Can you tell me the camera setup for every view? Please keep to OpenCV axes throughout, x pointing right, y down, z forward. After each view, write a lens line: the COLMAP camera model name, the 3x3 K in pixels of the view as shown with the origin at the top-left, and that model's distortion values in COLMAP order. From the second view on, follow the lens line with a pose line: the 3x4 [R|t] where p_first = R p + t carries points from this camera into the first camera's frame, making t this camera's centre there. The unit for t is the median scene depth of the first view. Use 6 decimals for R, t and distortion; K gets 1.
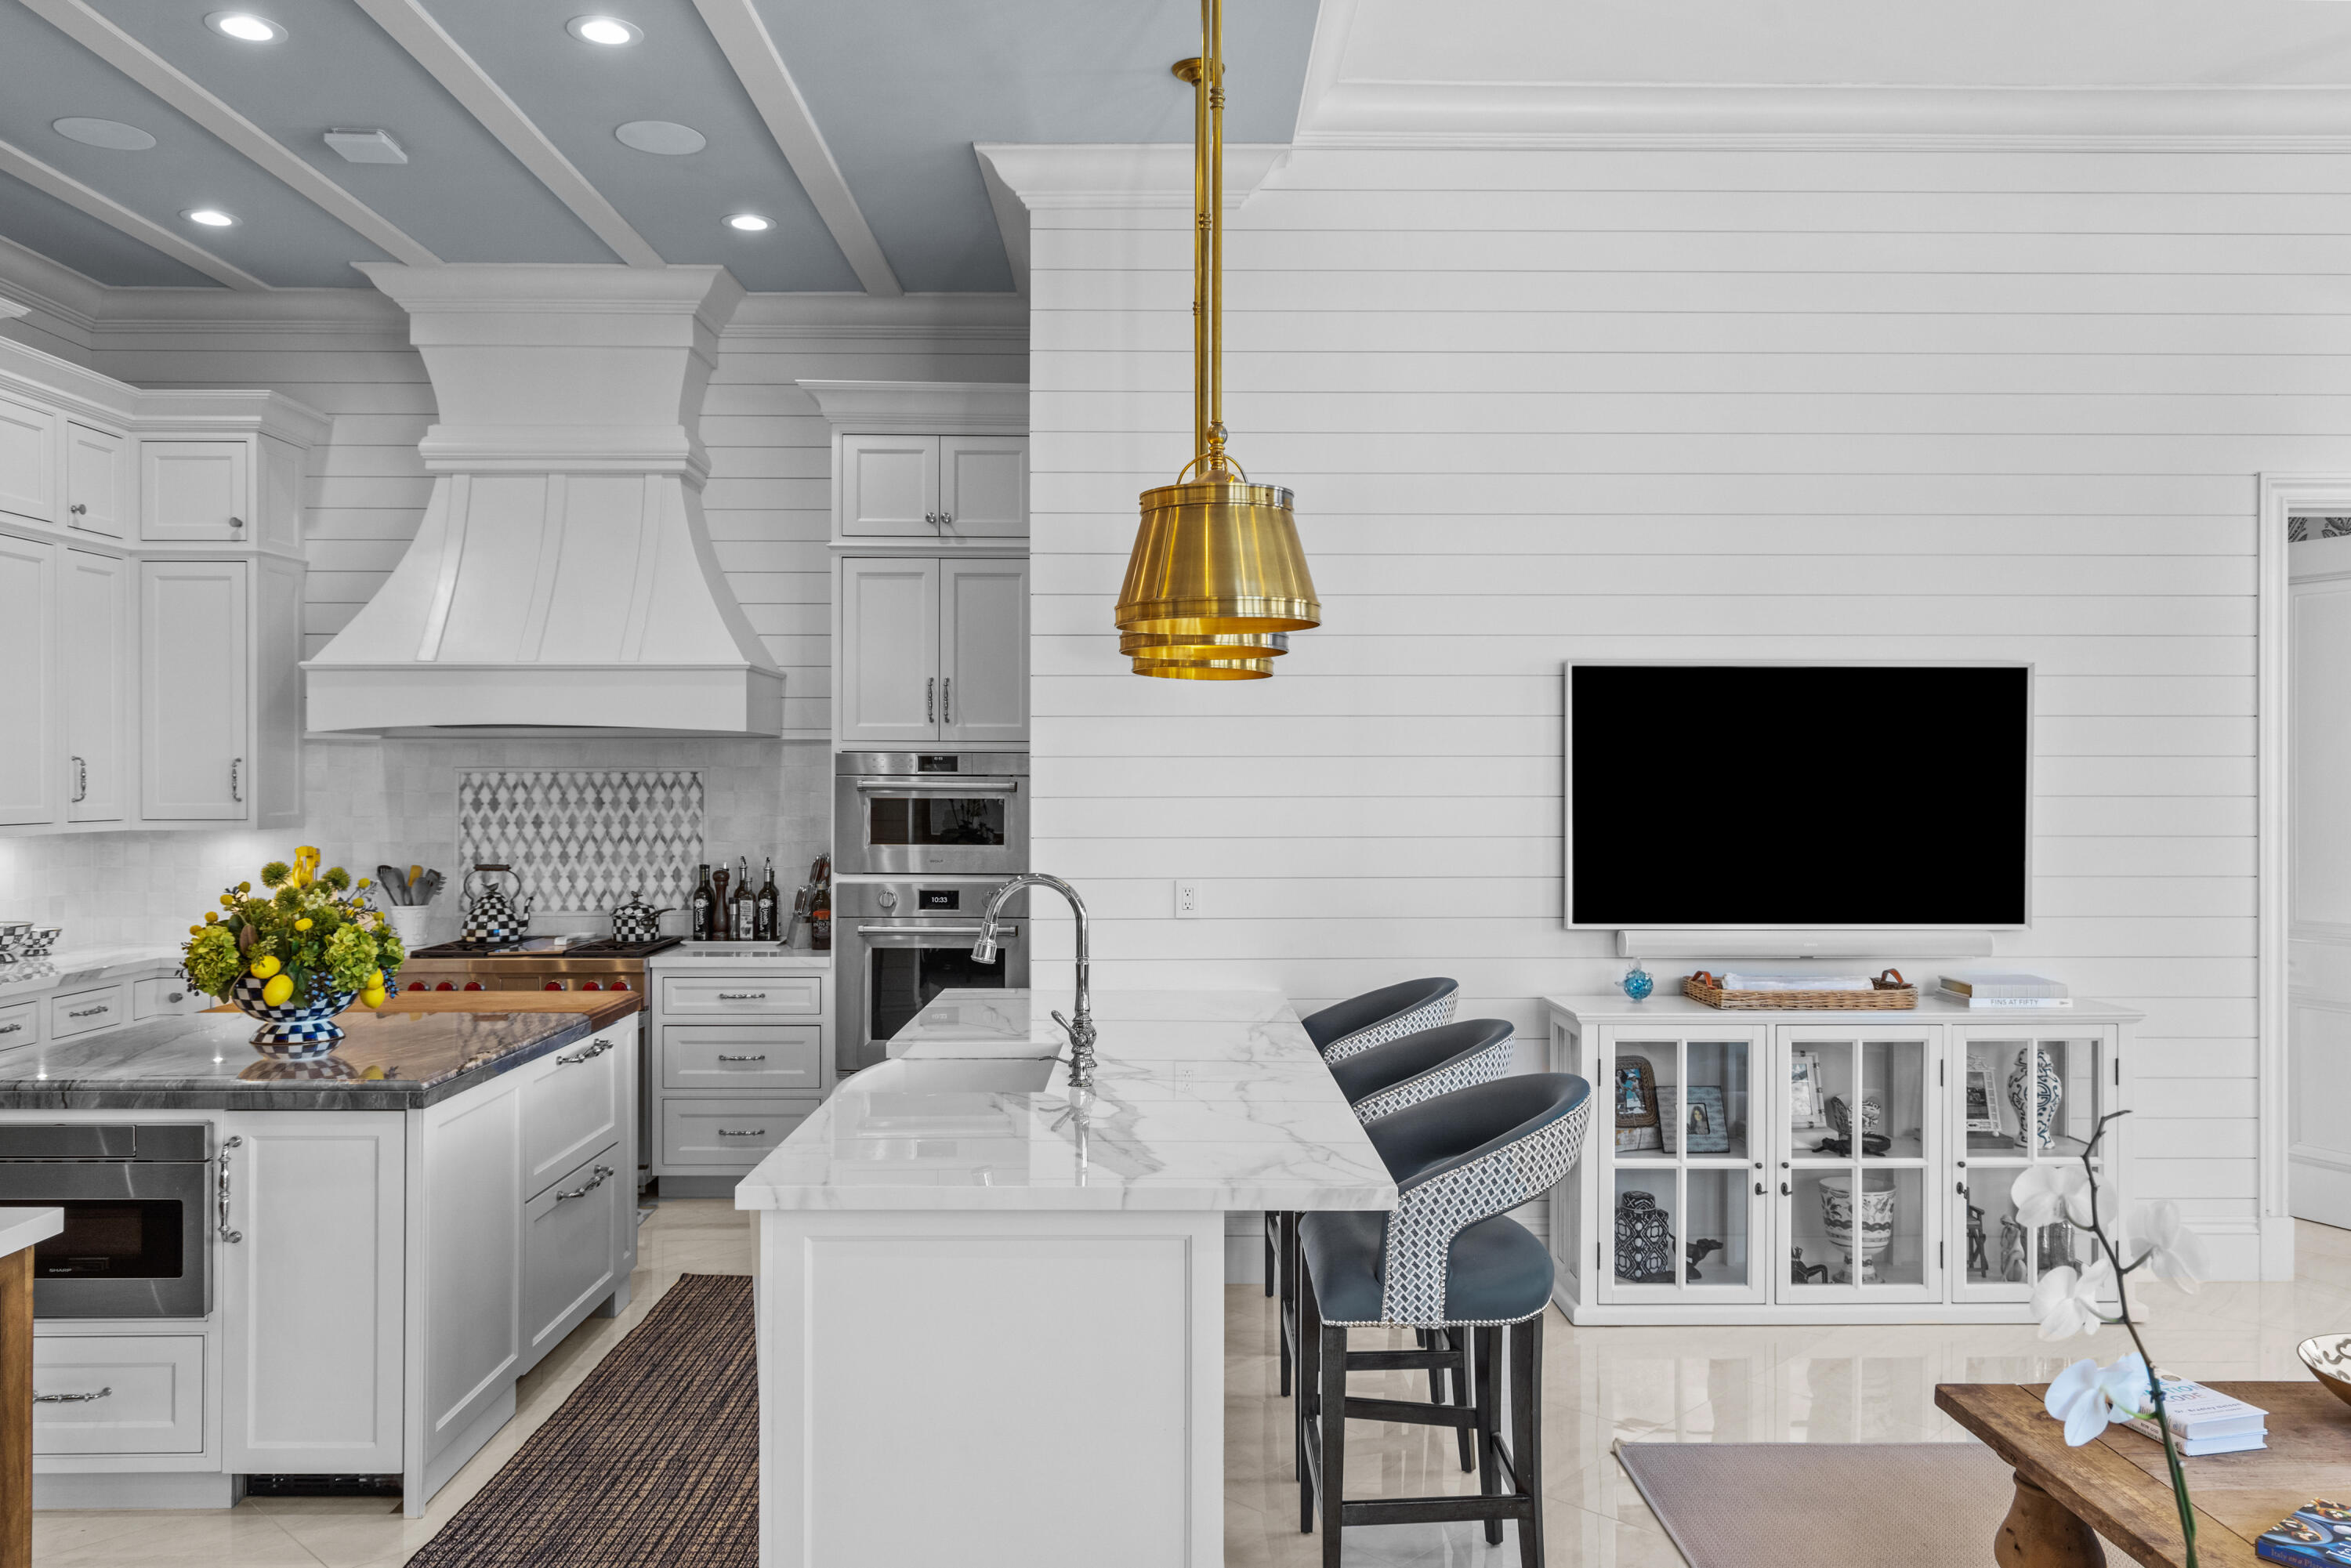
lens RADIAL K [[1691.8, 0, 1170.5], [0, 1691.8, 783.6], [0, 0, 1]] dist [-0.006694, -0.001908]
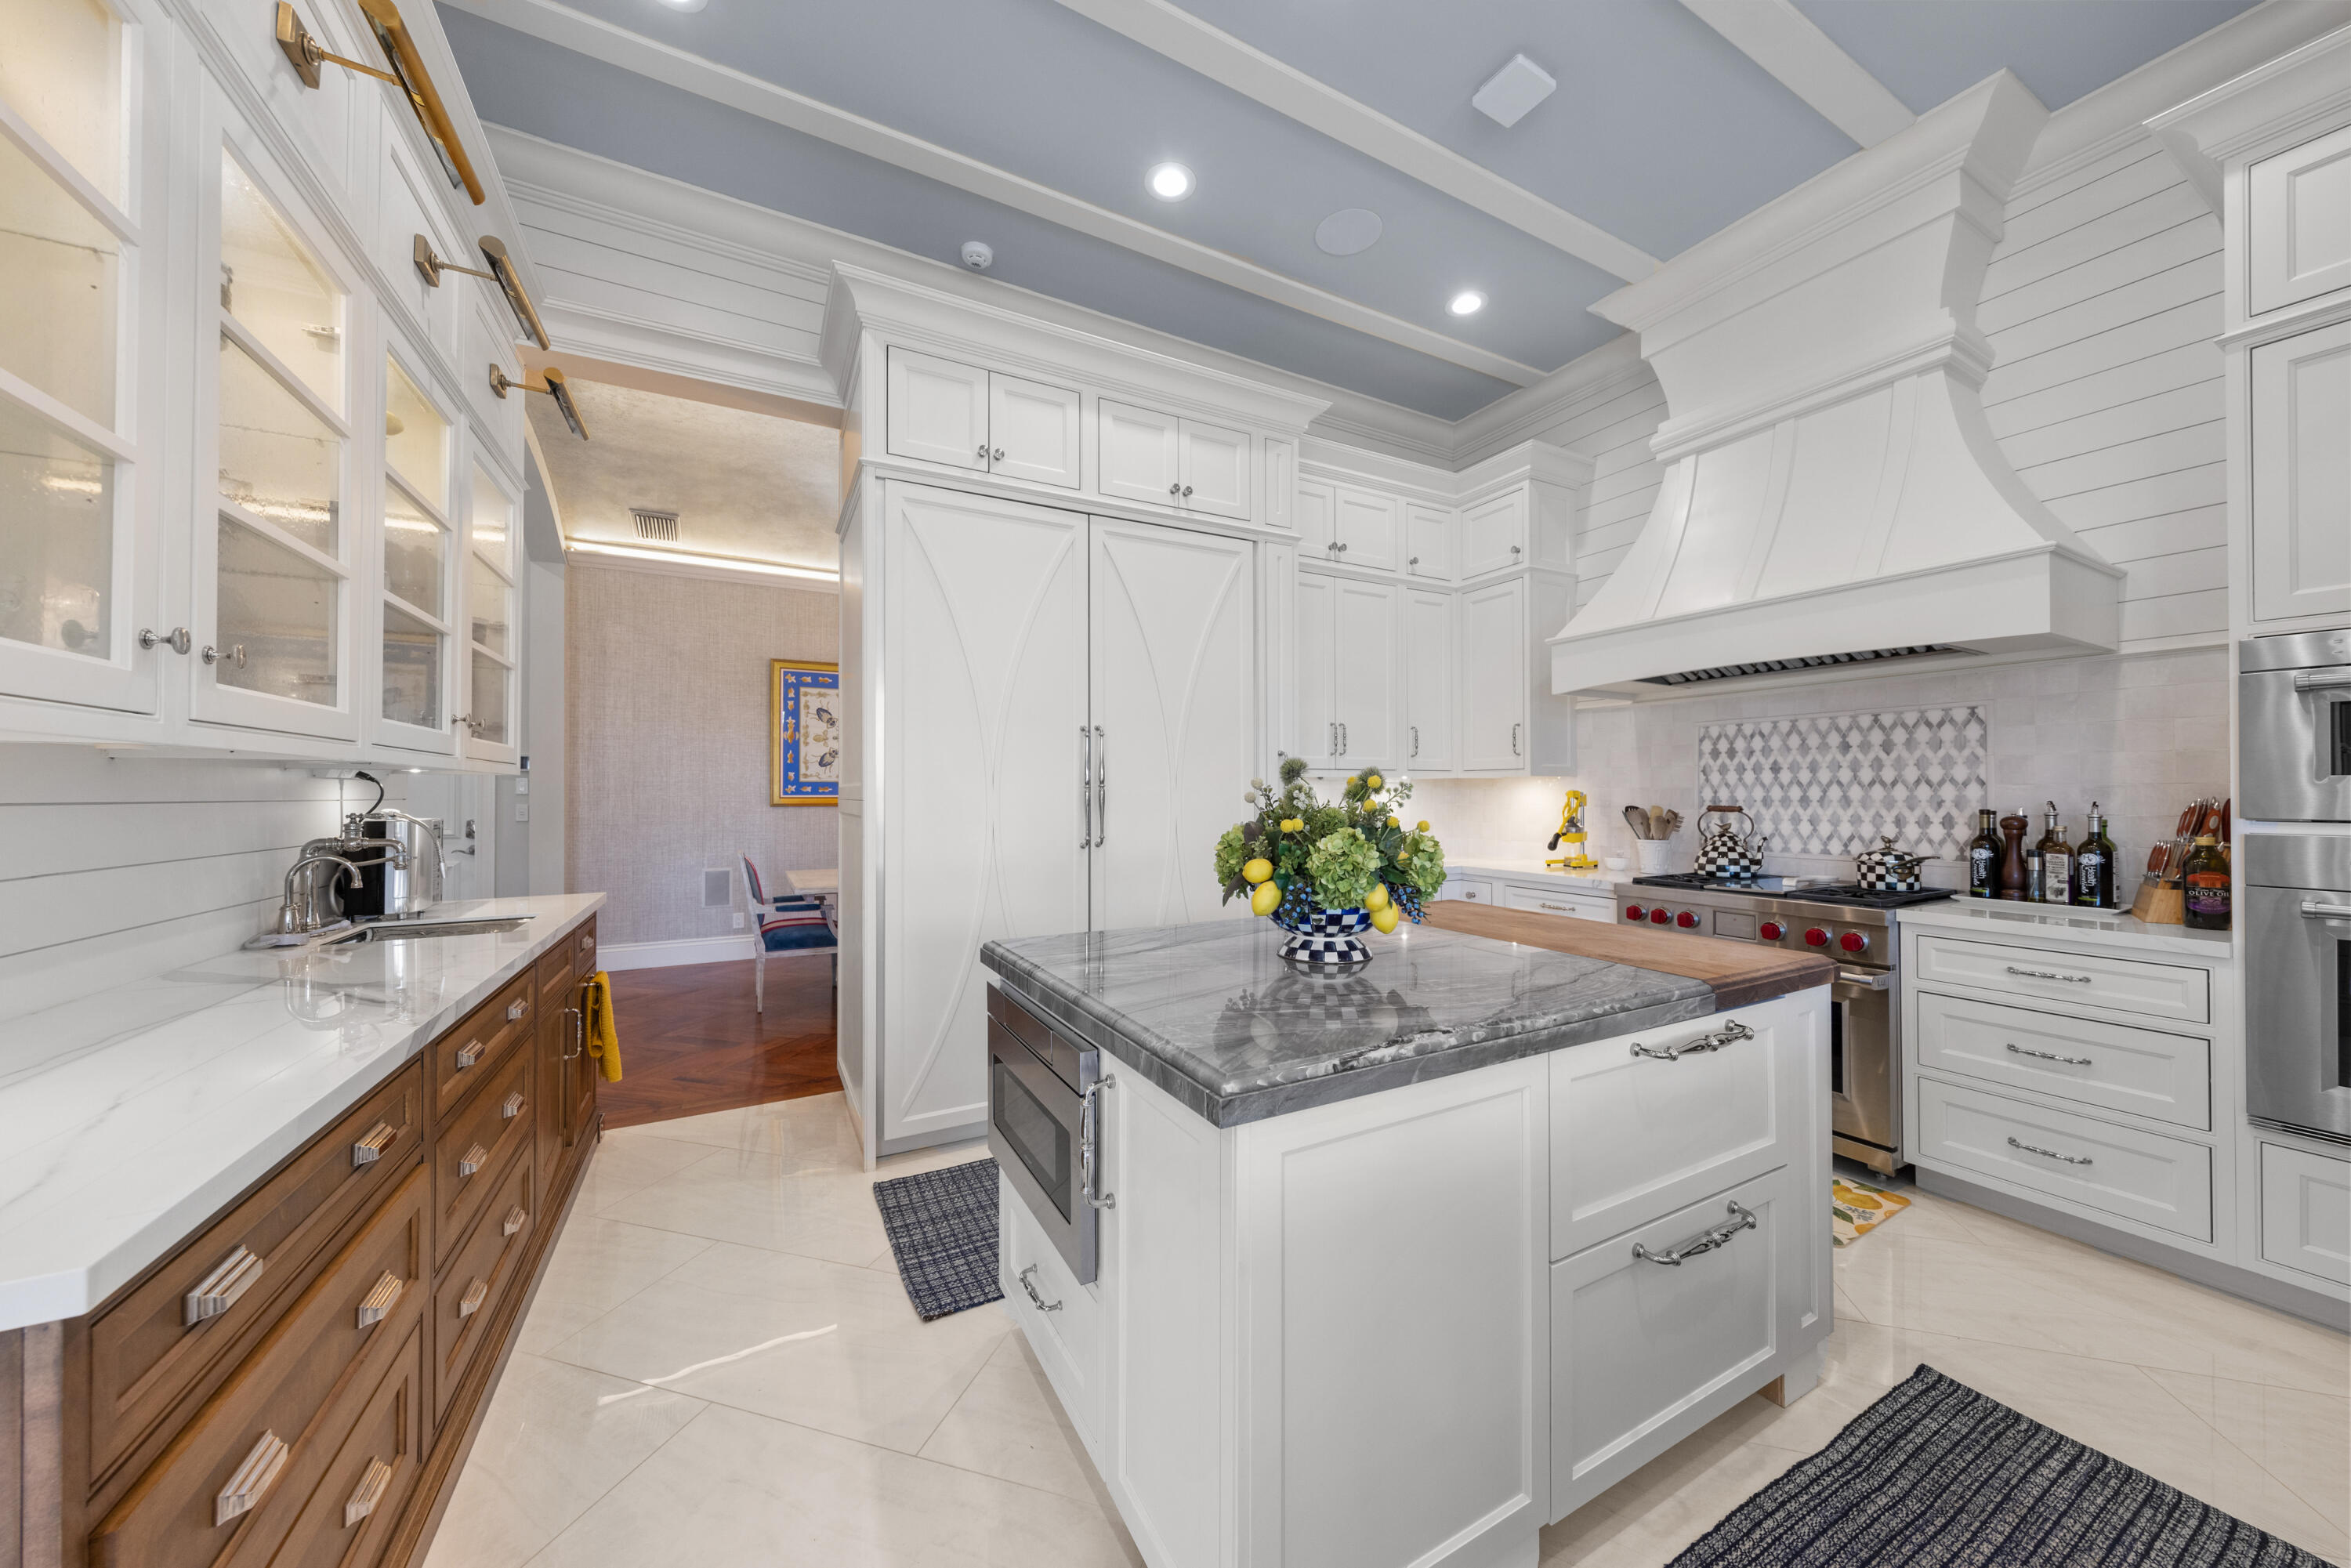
lens RADIAL K [[824.3, 0, 1174.7], [0, 824.3, 783.8], [0, 0, 1]] dist [0.005205, -0.000137]
pose [[0.474404, -0.010048, -0.880250, -0.100944], [0.001784, 0.999944, -0.010453, 0.038888], [0.880305, 0.003388, 0.474396, 0.438297]]
